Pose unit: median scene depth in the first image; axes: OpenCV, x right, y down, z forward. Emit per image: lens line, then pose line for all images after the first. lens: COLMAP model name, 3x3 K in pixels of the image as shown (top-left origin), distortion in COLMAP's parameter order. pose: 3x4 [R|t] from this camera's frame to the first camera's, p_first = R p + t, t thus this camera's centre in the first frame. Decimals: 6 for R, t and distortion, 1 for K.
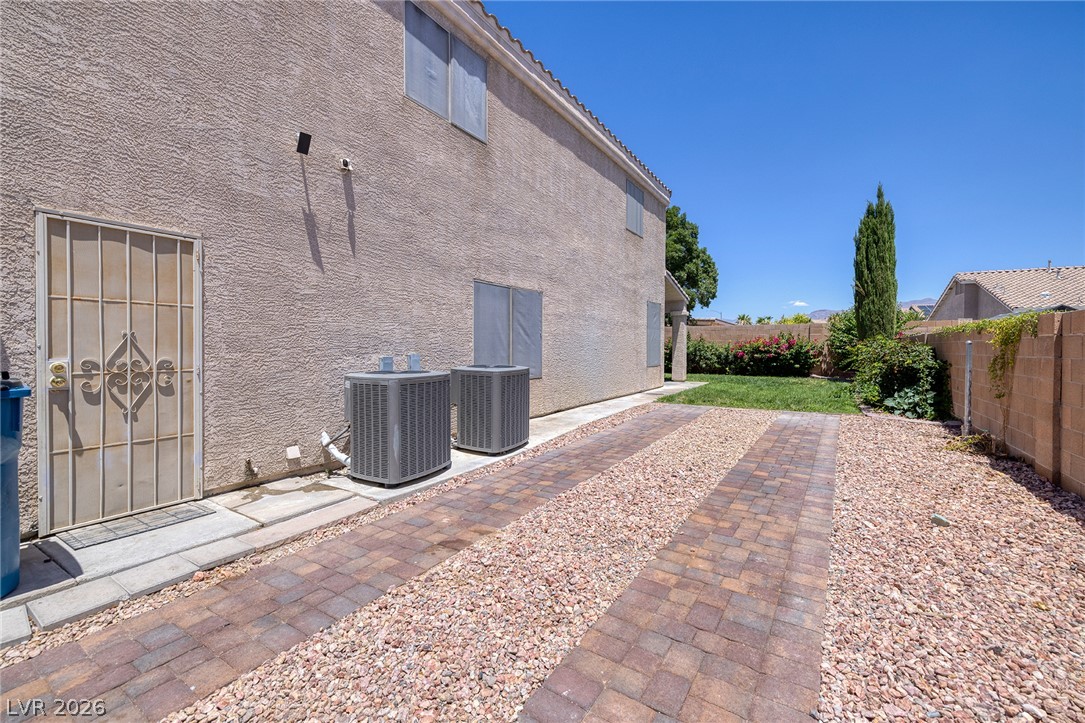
lens RADIAL K [[457.0, 0, 542.8], [0, 457.0, 355.3], [0, 0, 1]] dist [0.002282, 0.000065]
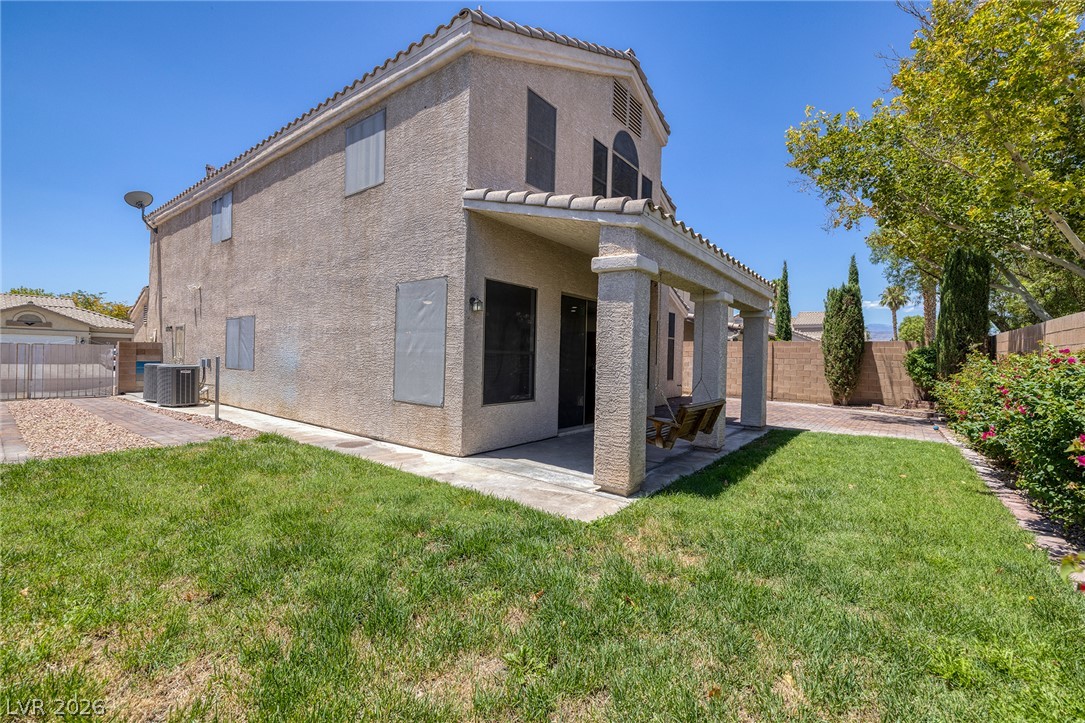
lens RADIAL K [[457.2, 0, 545.1], [0, 457.2, 355.2], [0, 0, 1]] dist [0.002911, 0.000520]
pose [[-0.085838, -0.008132, -0.996276, 1.358264], [-0.032540, 0.999456, -0.005354, -0.048742], [0.995778, 0.031960, -0.086055, 2.141971]]
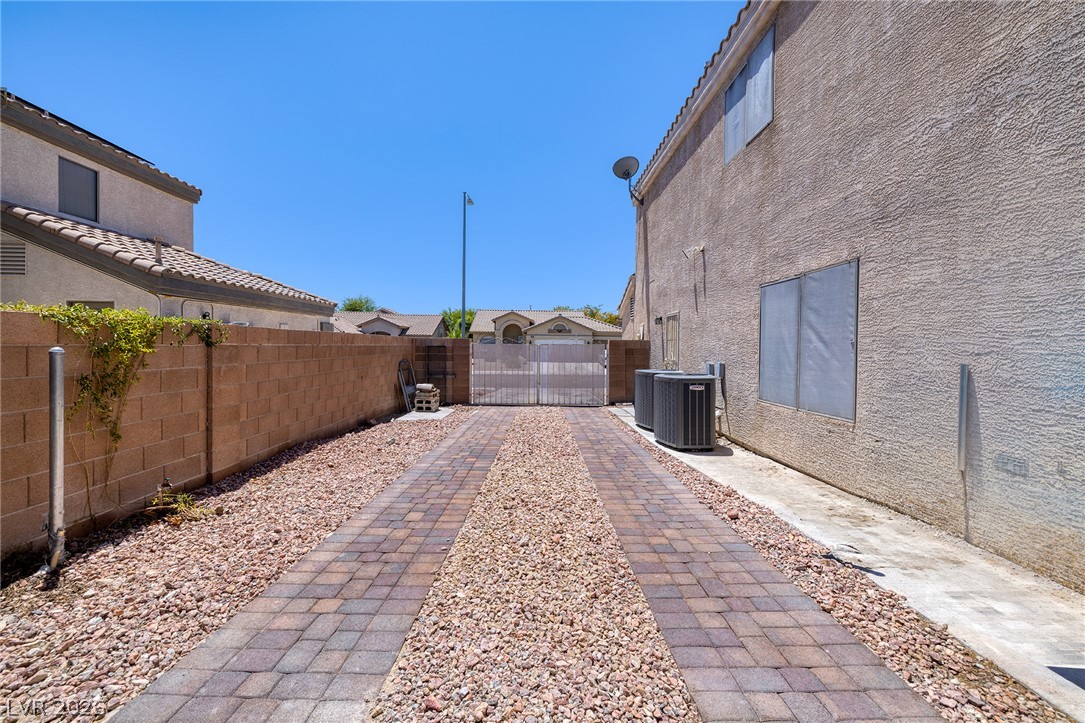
lens RADIAL K [[457.0, 0, 542.8], [0, 457.0, 355.3], [0, 0, 1]] dist [0.002282, 0.000065]
pose [[-0.832277, -0.001537, -0.554359, 0.643775], [-0.016861, 0.999604, 0.022544, -0.036640], [0.554104, 0.028110, -0.831973, 1.363576]]
